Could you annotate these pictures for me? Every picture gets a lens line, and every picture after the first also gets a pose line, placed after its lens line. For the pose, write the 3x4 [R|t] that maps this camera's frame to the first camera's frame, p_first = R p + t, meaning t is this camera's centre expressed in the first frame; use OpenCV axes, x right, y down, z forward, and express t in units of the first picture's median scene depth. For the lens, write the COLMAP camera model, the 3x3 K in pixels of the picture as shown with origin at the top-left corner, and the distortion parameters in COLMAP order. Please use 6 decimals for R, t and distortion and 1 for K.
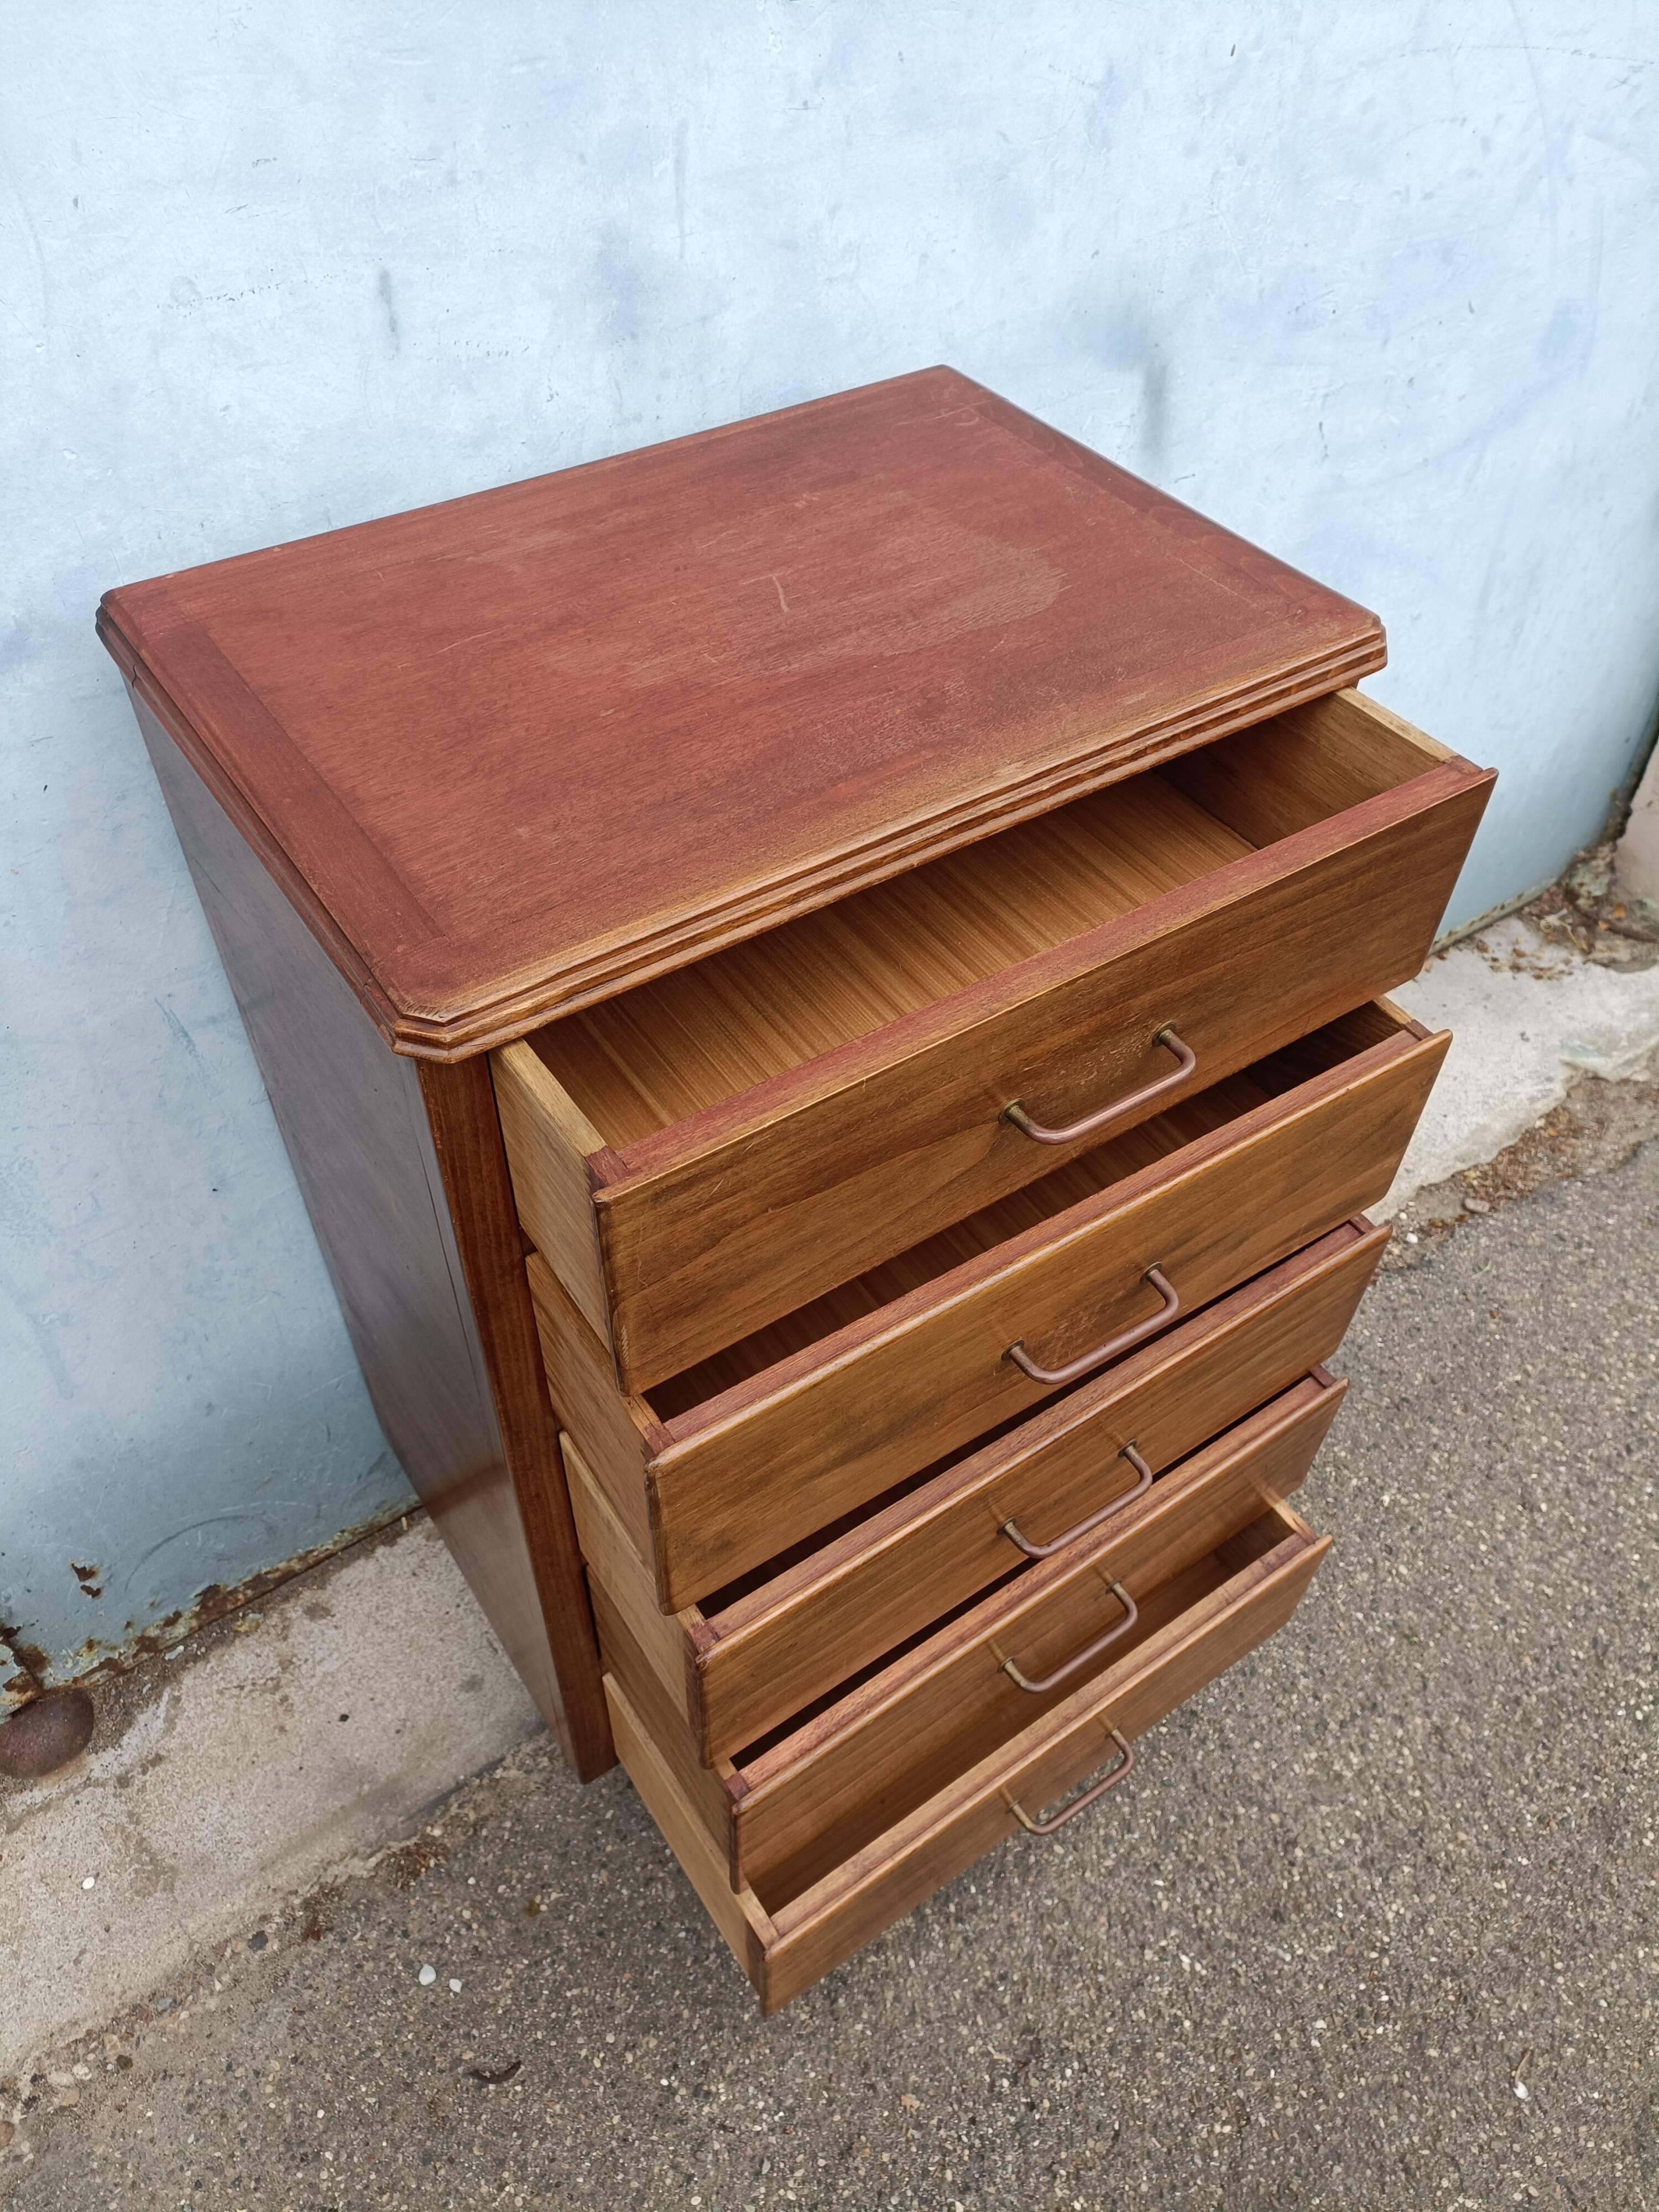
lens RADIAL K [[1637.5, 0, 837.4], [0, 1637.5, 1102.2], [0, 0, 1]] dist [0.014399, -0.002064]
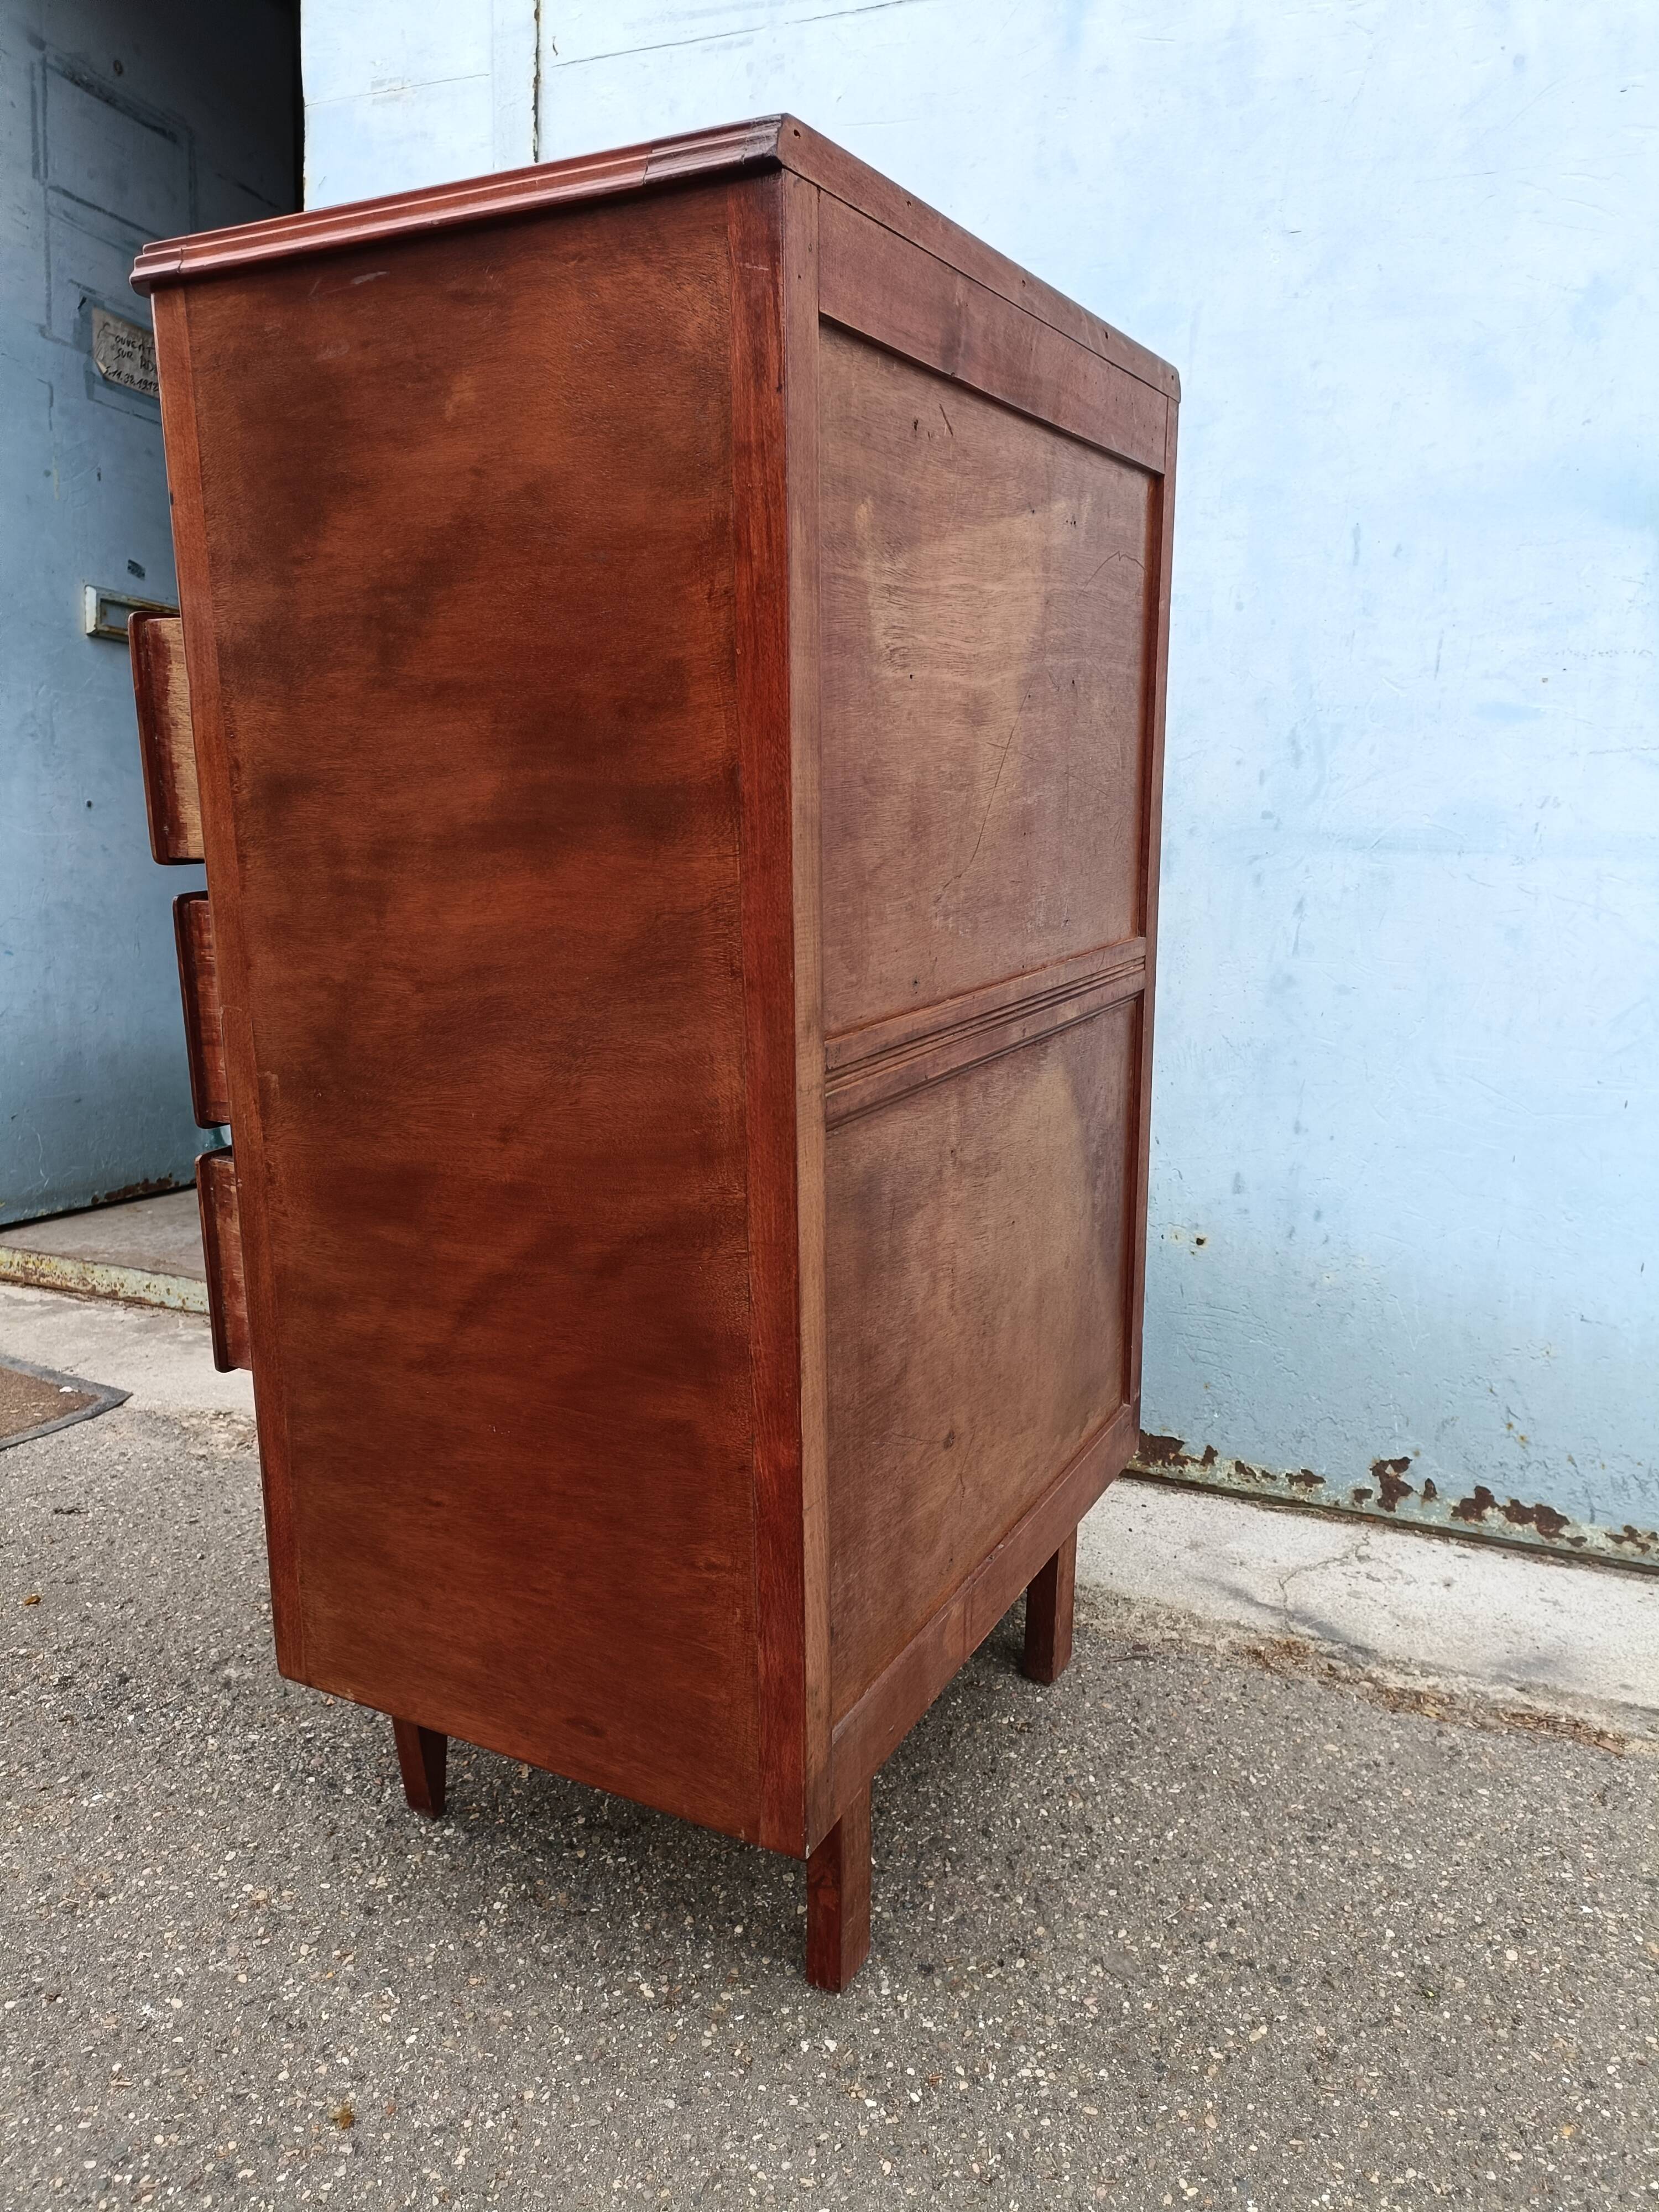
lens RADIAL K [[1625.5, 0, 836.6], [0, 1625.5, 1104.8], [0, 0, 1]] dist [0.010934, -0.000054]
pose [[0.524664, 0.137439, -0.840142, 0.835230], [-0.617544, 0.740737, -0.264476, 0.445916], [0.585975, 0.657585, 0.473513, 0.401280]]
